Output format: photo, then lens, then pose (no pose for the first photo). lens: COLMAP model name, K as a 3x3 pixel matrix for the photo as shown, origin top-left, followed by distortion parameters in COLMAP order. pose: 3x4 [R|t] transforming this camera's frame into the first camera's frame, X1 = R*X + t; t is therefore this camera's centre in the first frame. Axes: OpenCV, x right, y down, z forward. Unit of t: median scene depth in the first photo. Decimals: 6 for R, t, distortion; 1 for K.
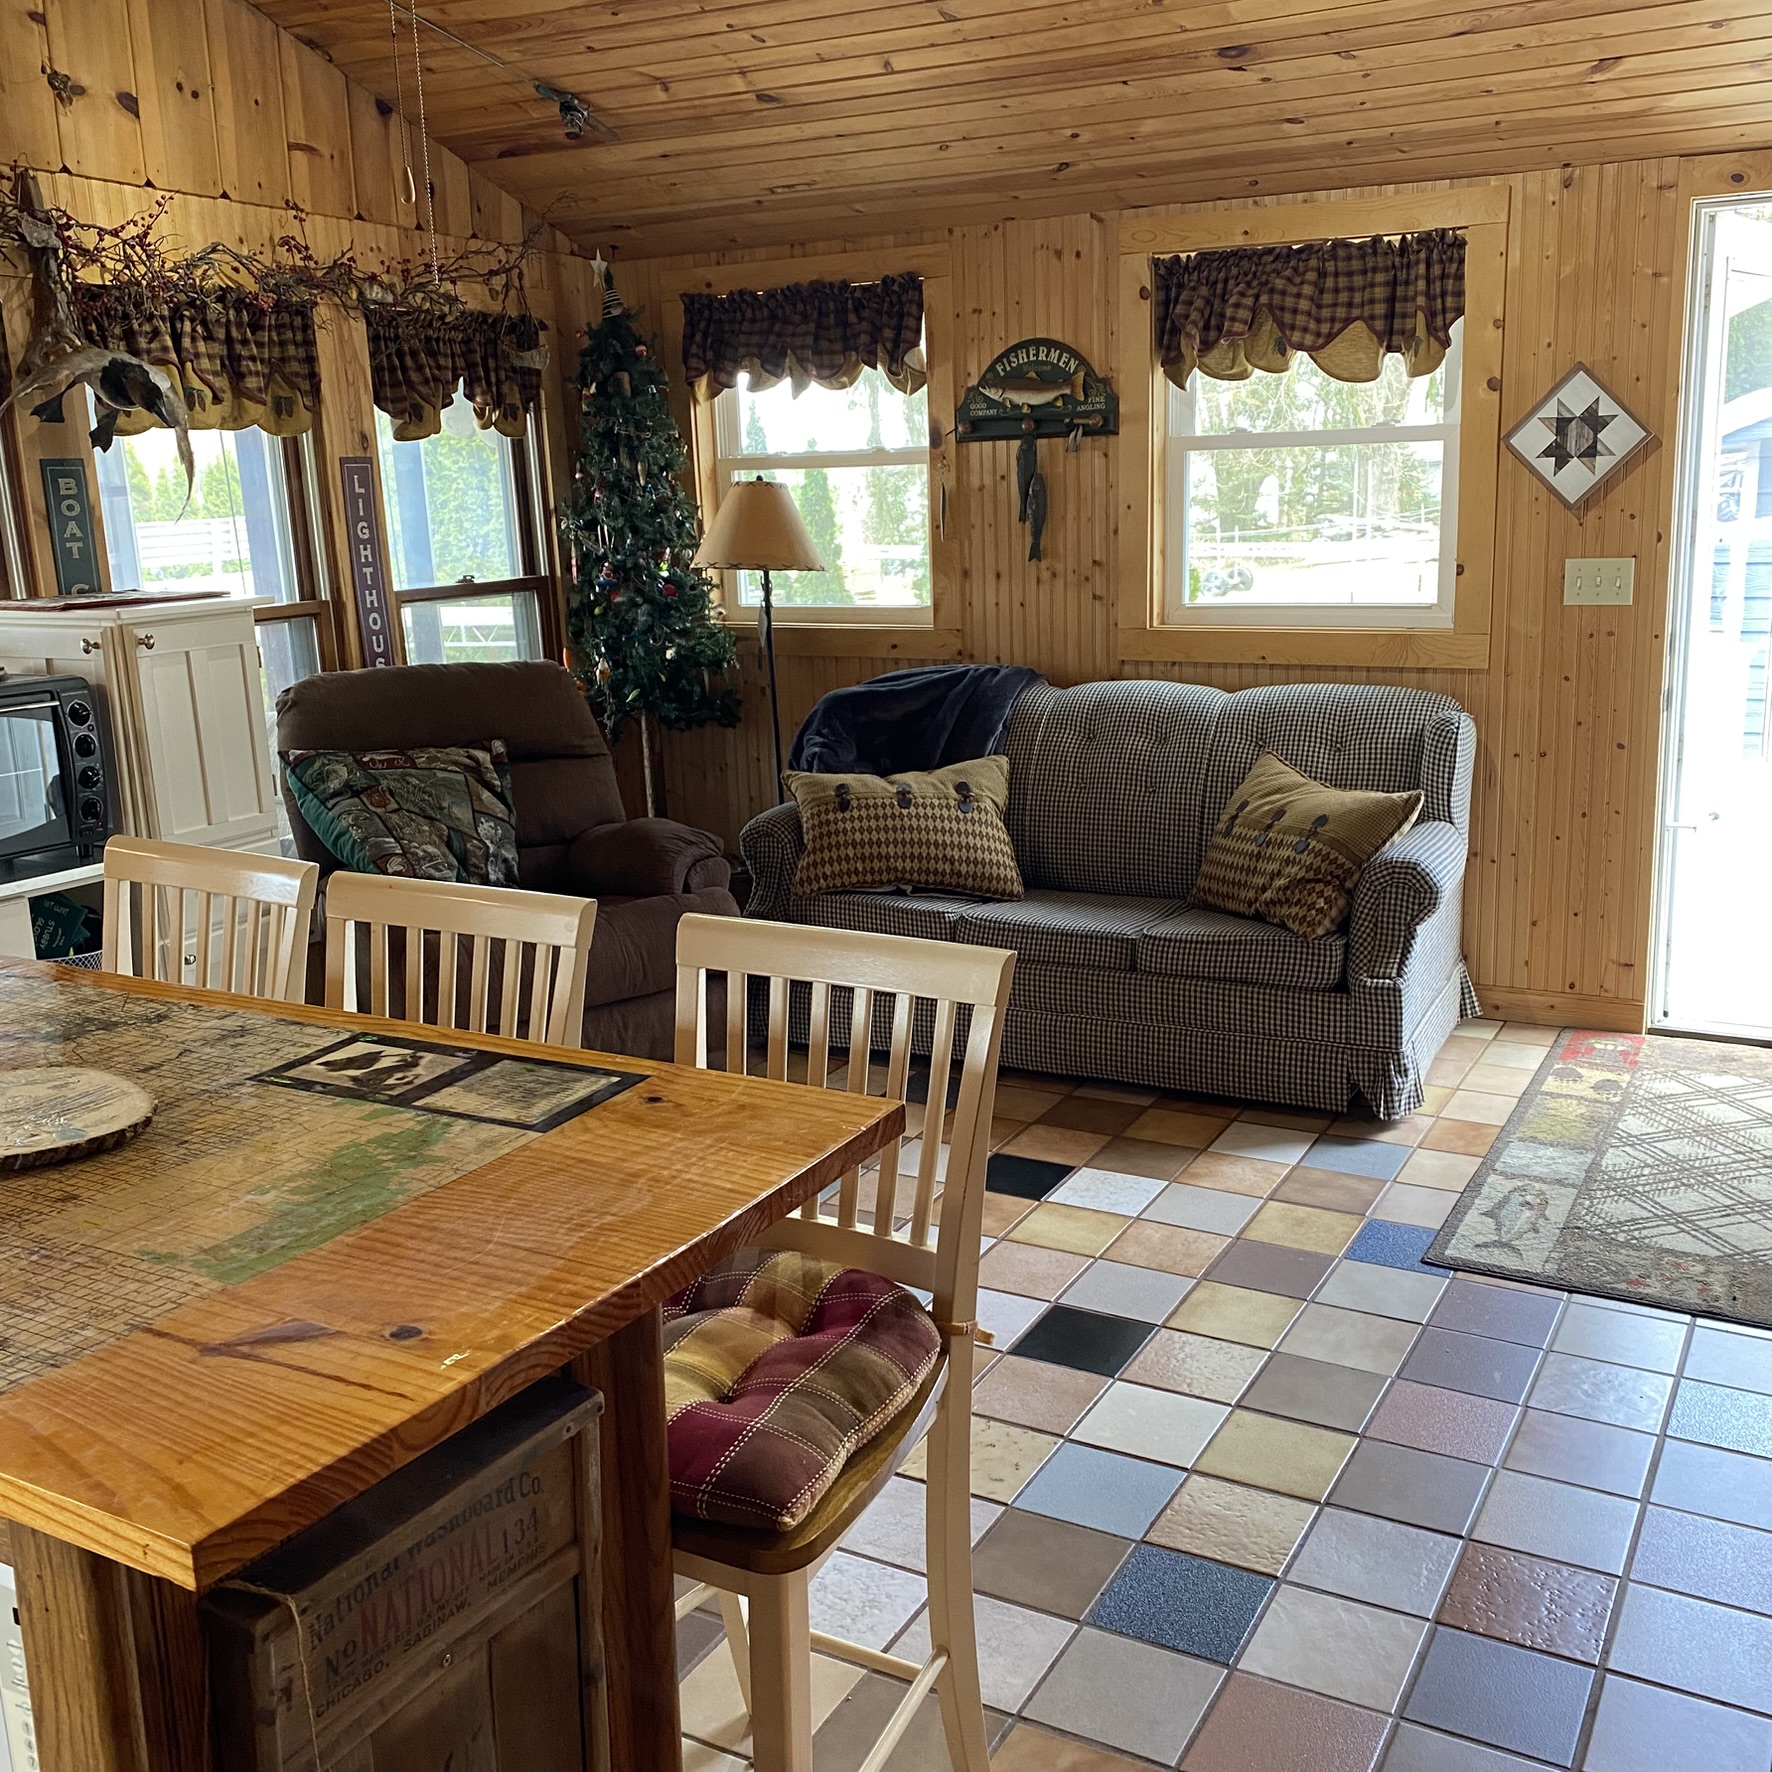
lens RADIAL K [[1845.5, 0, 892.8], [0, 1845.5, 889.3], [0, 0, 1]] dist [-0.006983, 0.000000]
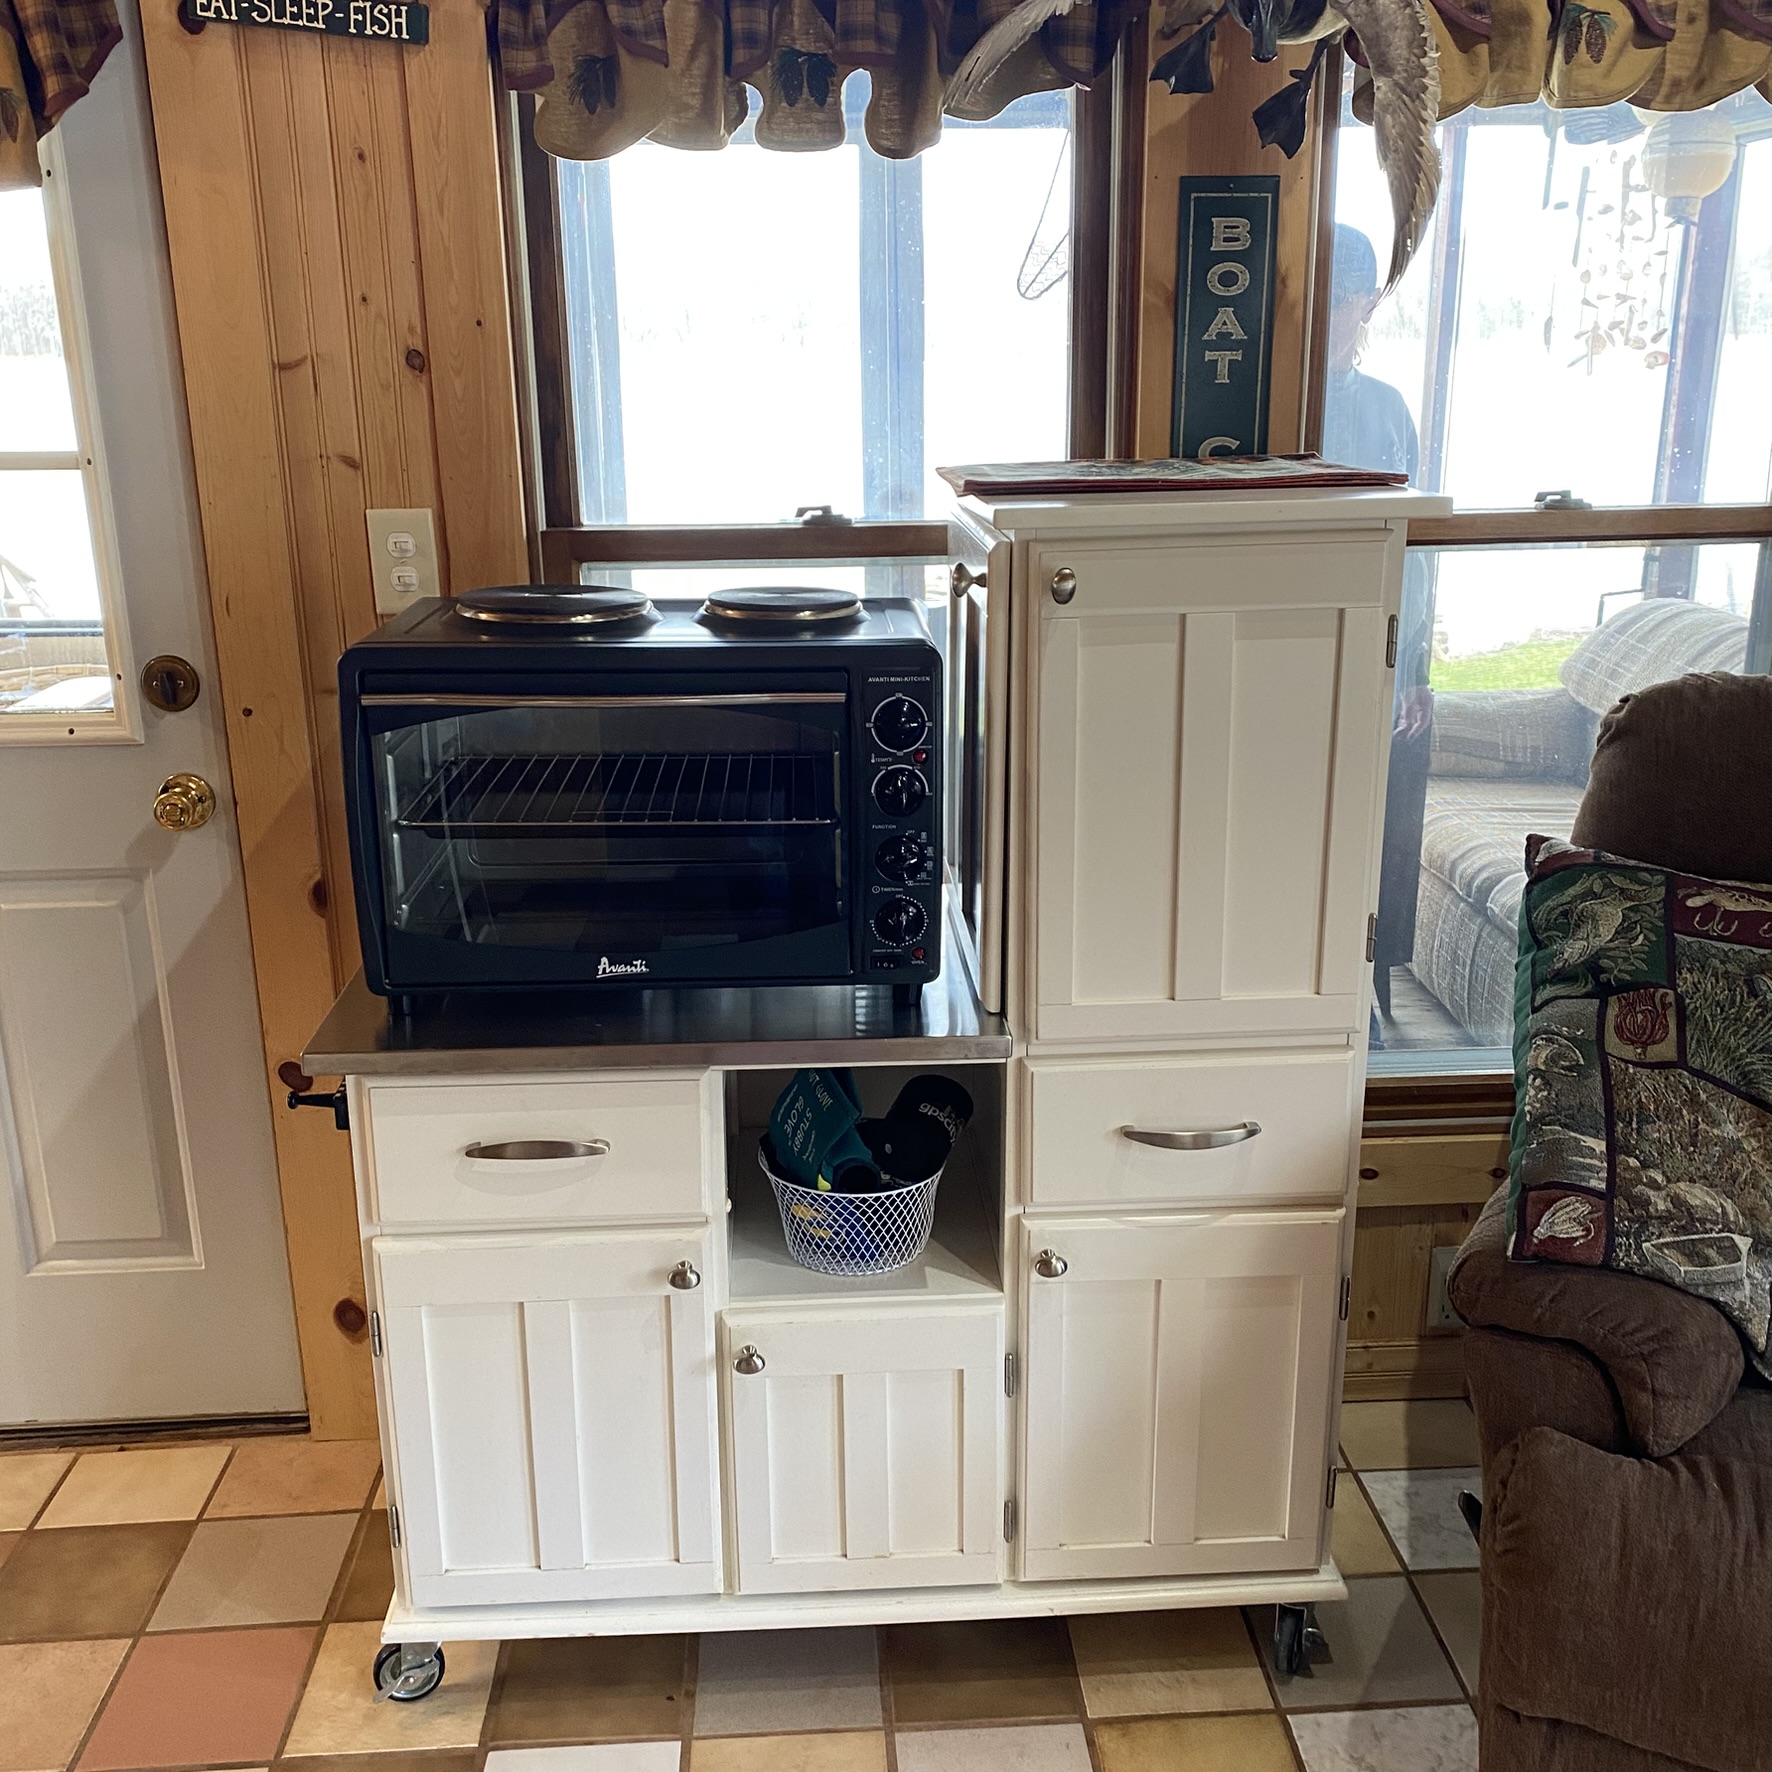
lens RADIAL K [[1845.5, 0, 876.5], [0, 1845.5, 944.0], [0, 0, 1]] dist [-0.006983, 0.000000]
pose [[0.533439, 0.273292, -0.800471, -0.051610], [-0.181798, 0.961291, 0.207047, -0.120290], [0.826071, 0.035077, 0.562474, 0.647490]]
